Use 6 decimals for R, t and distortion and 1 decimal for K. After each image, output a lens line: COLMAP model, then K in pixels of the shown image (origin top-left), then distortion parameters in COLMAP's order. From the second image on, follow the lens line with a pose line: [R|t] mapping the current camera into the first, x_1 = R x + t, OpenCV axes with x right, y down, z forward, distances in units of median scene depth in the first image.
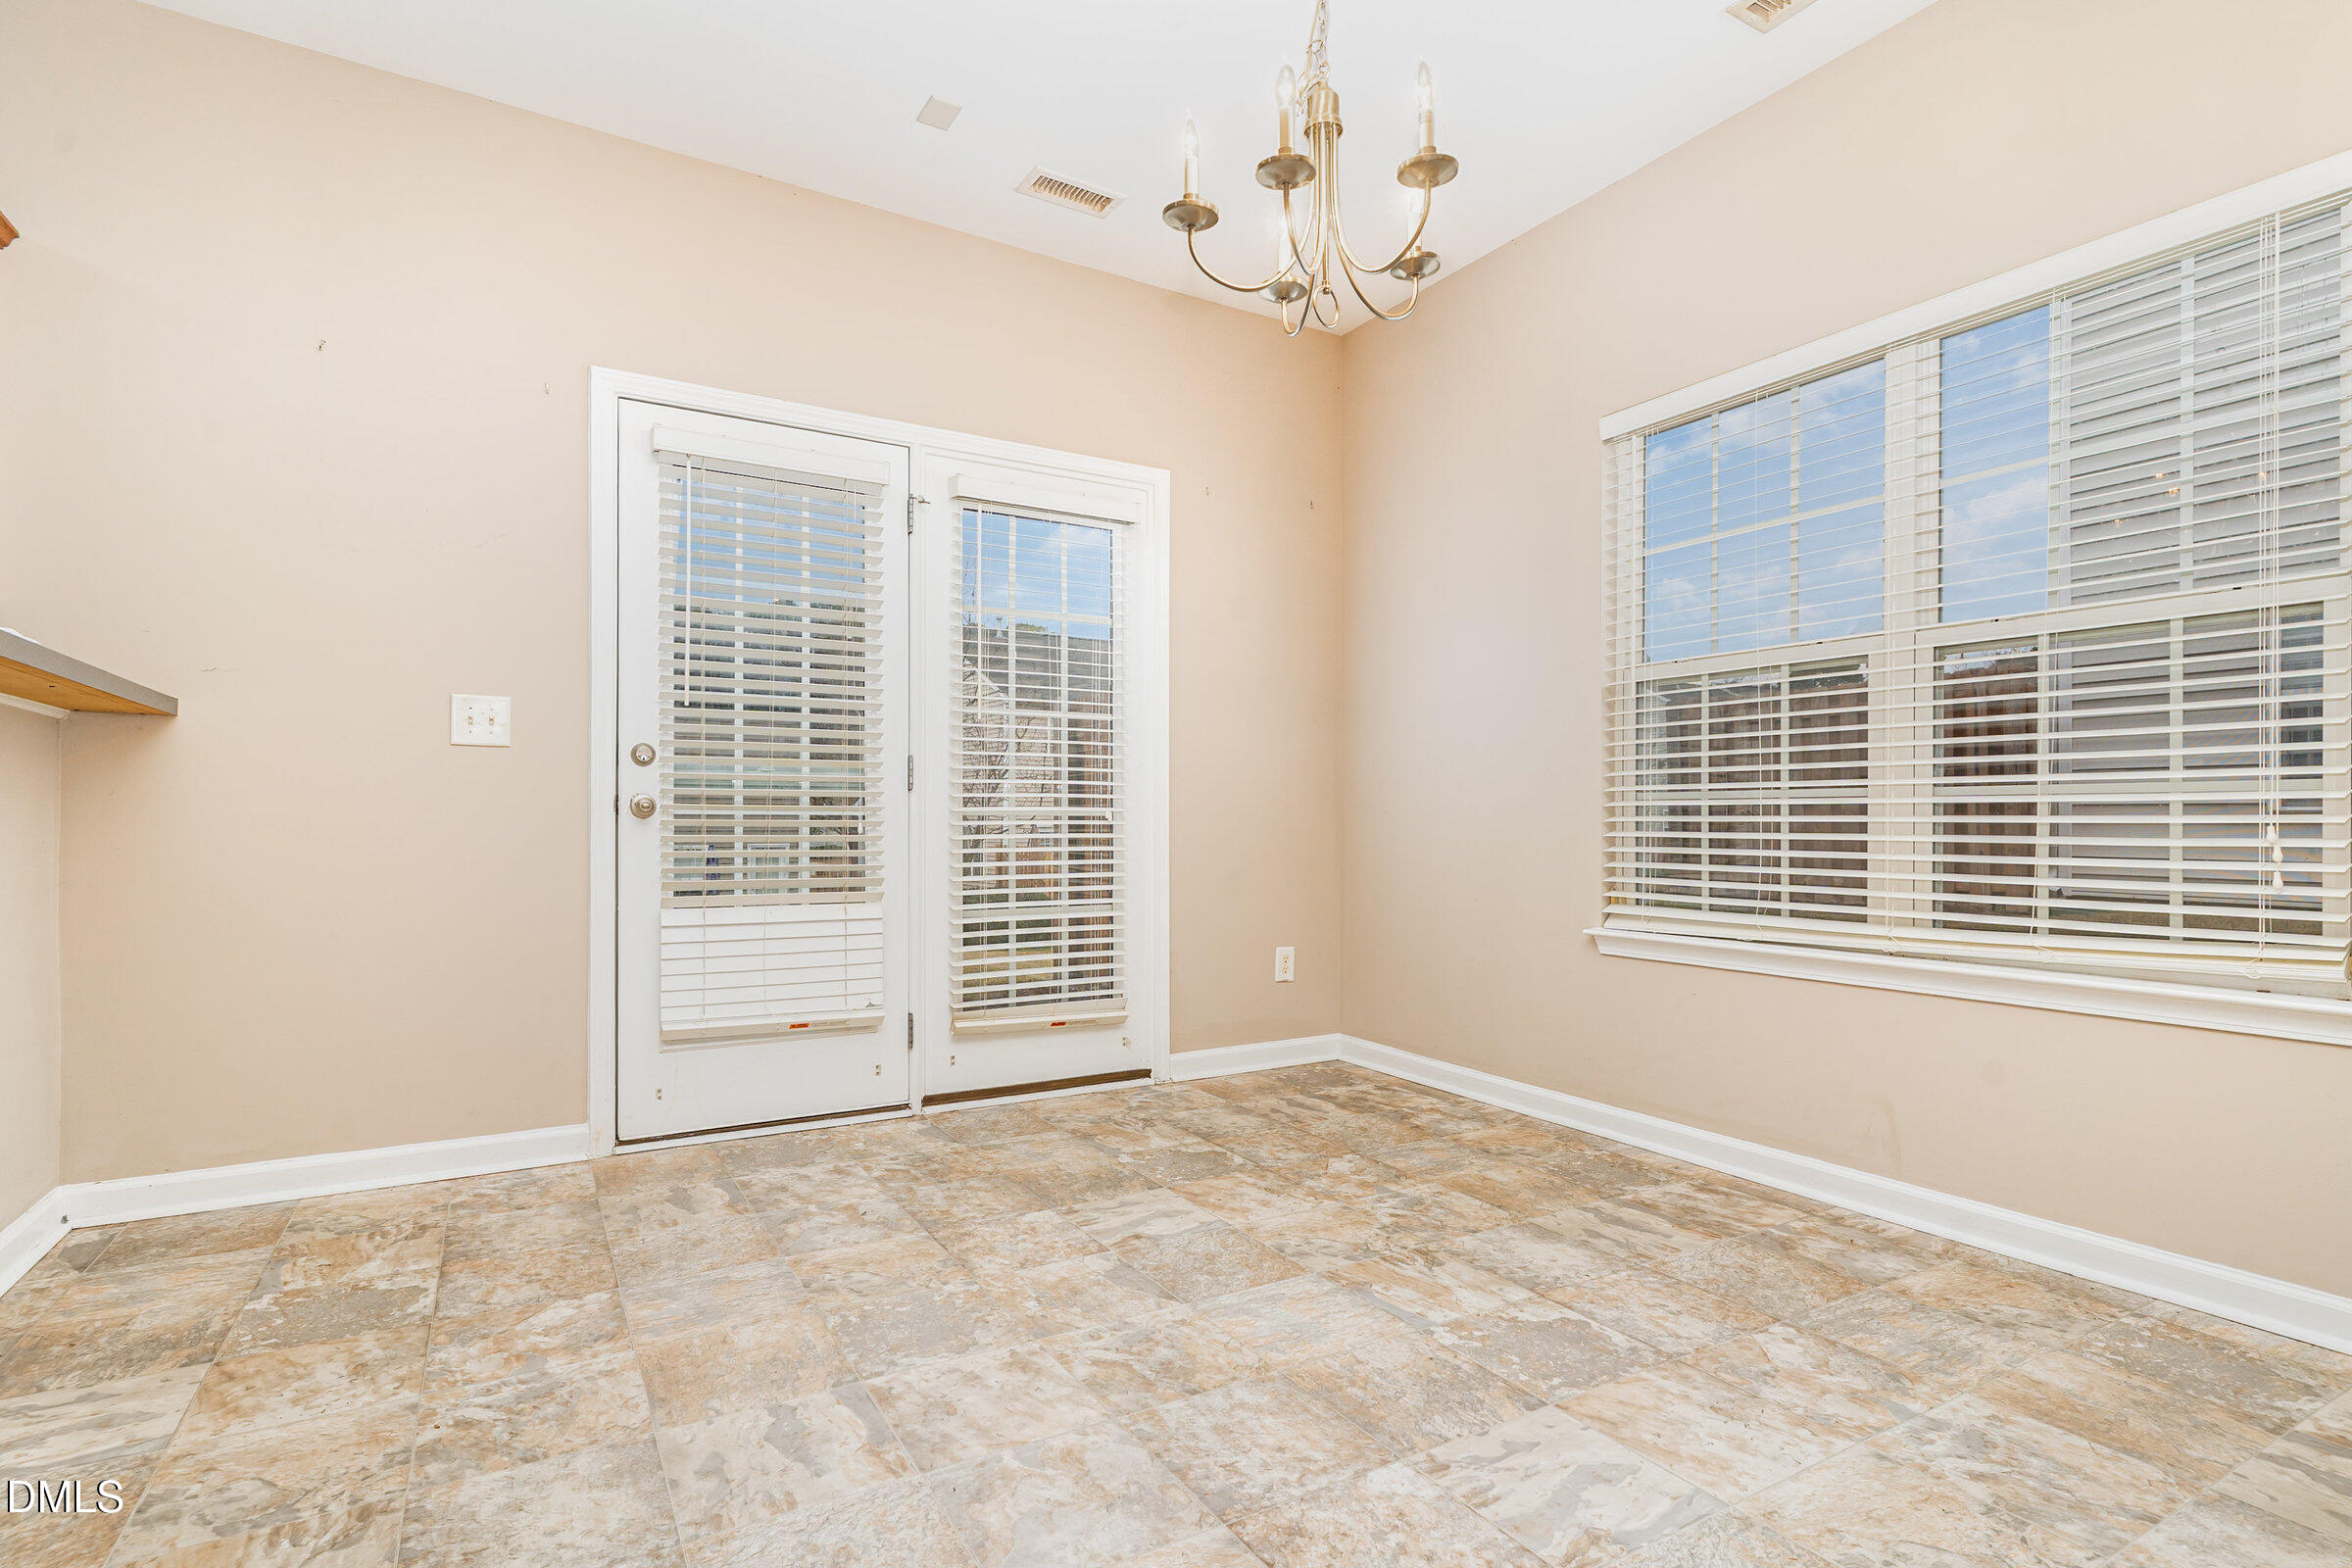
lens RADIAL K [[1131.2, 0, 1176.0], [0, 1131.2, 784.0], [0, 0, 1]] dist [0.002547, -0.000208]
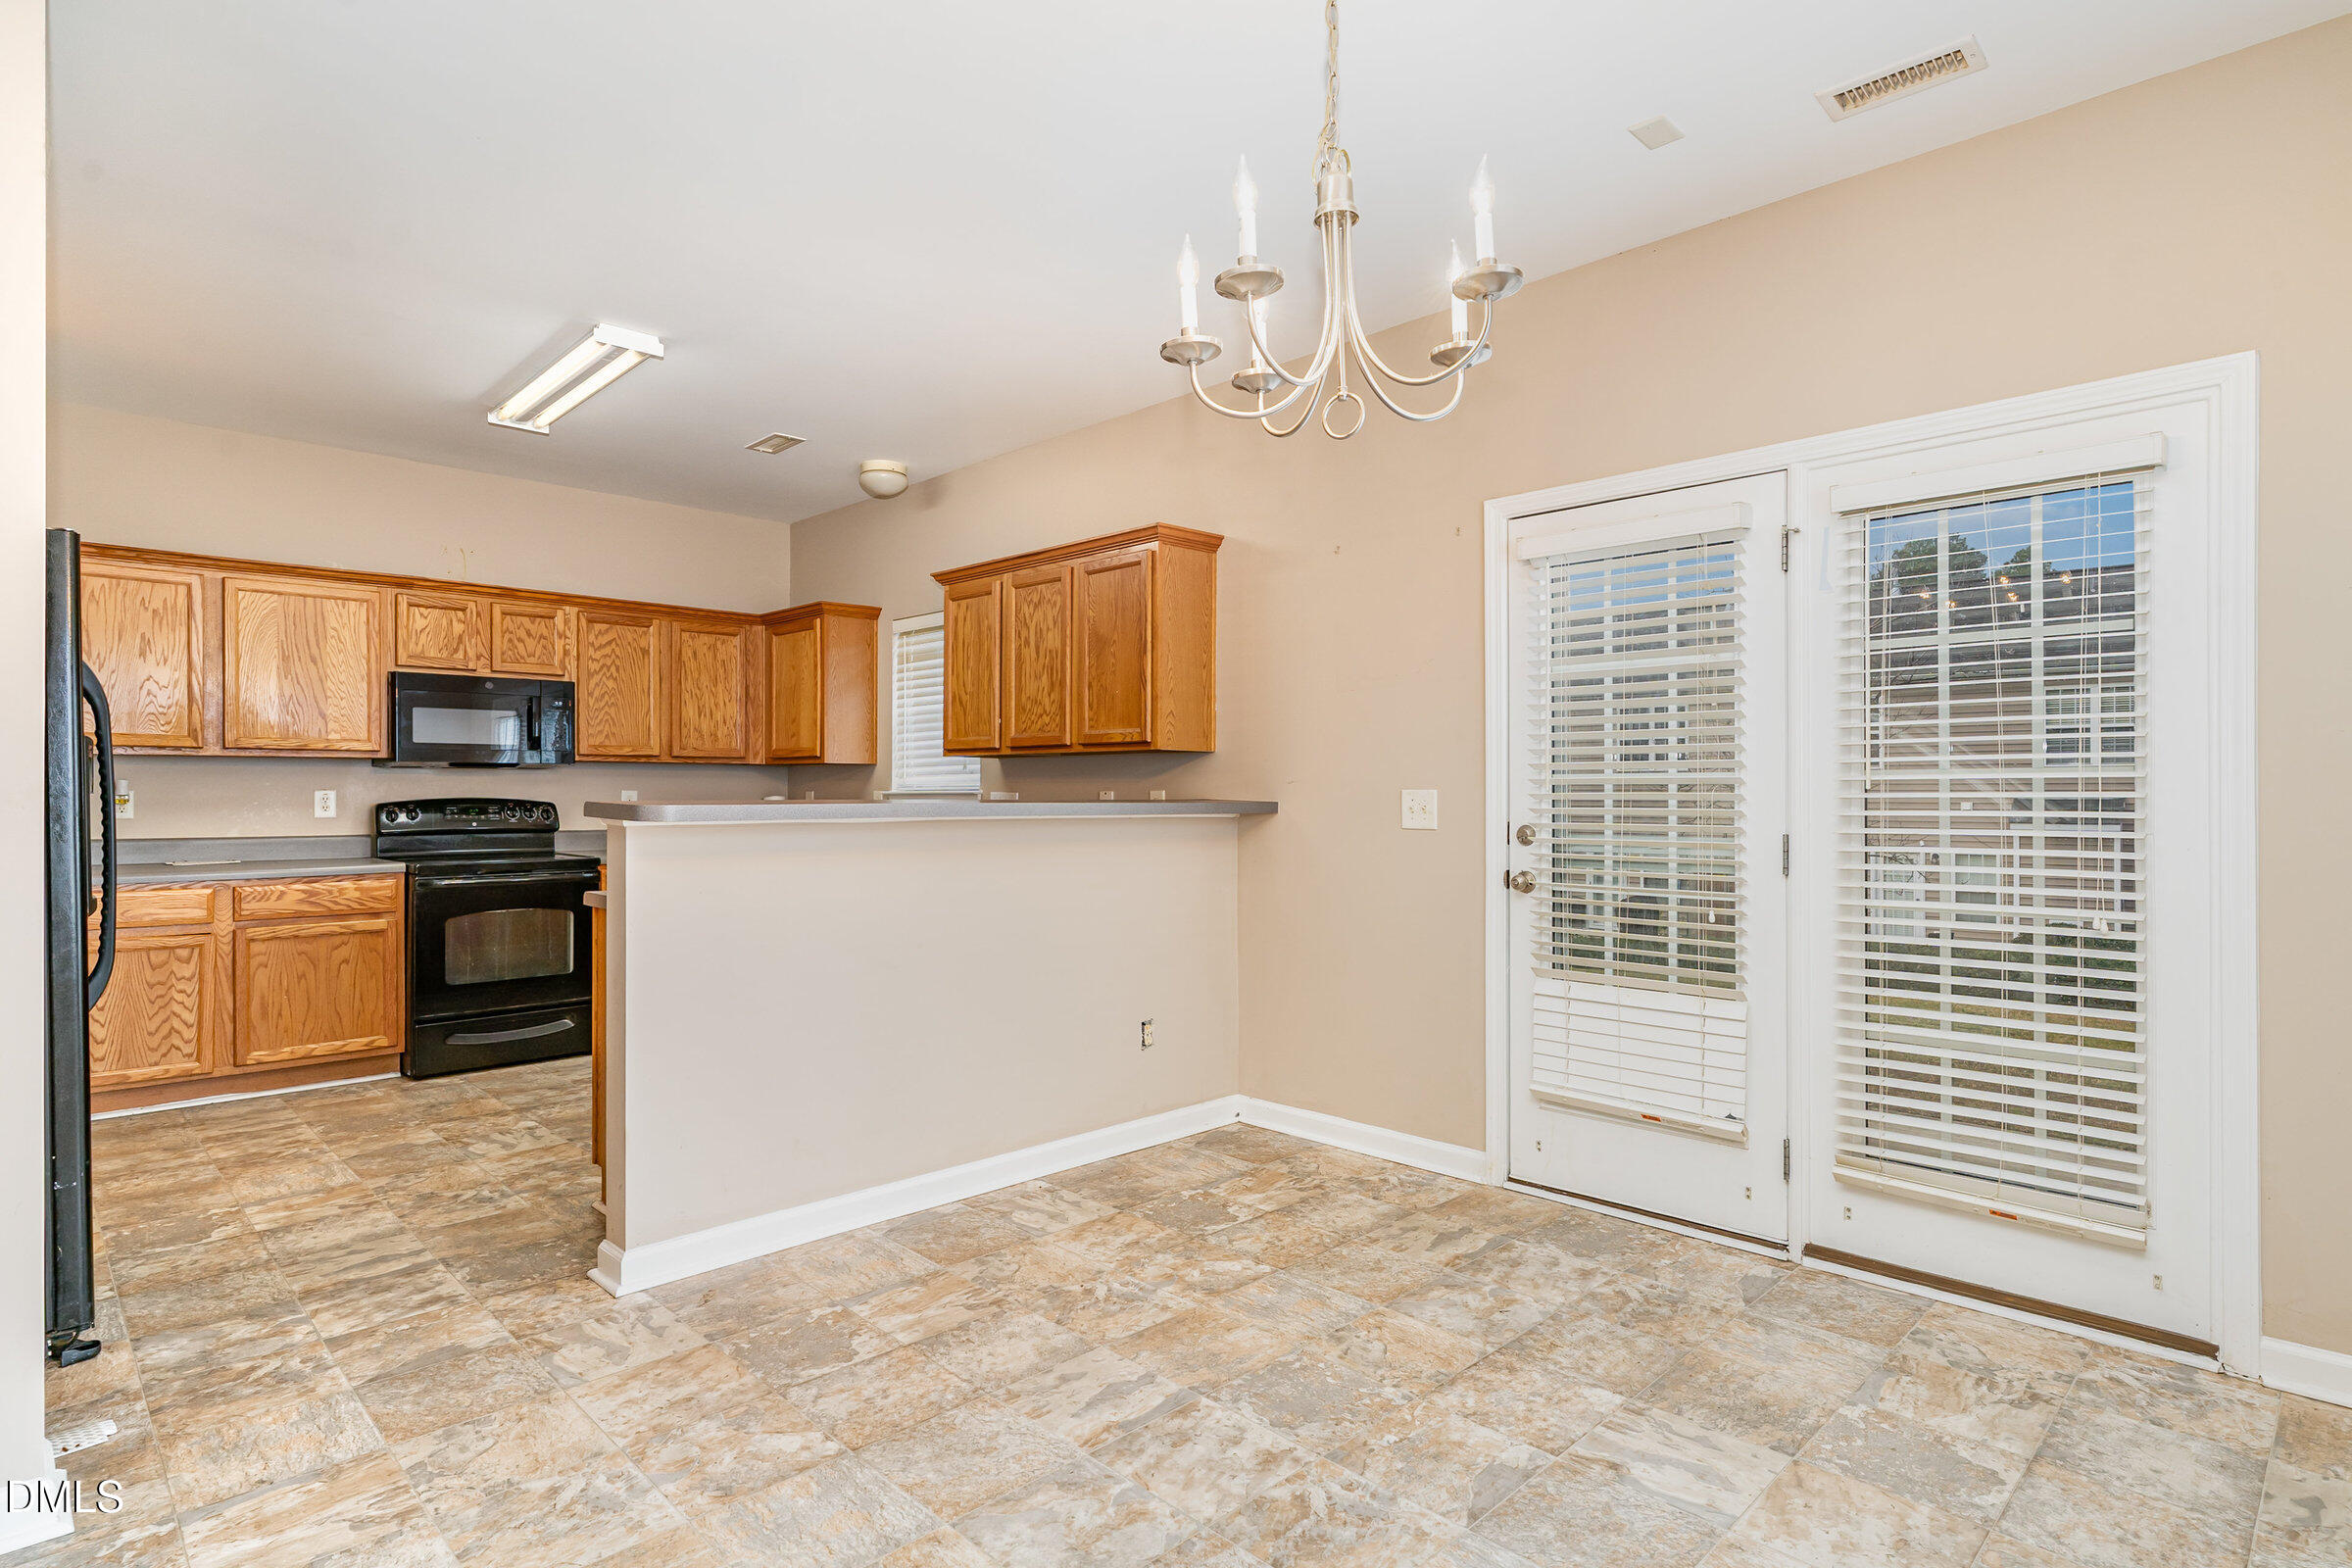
lens RADIAL K [[1178.7, 0, 1176.0], [0, 1178.7, 784.0], [0, 0, 1]] dist [-0.001645, -0.000285]
pose [[0.261043, -0.013292, -0.965236, 0.685617], [0.029785, 0.999540, -0.005709, -0.100143], [0.964867, -0.027259, 0.261319, 0.452182]]
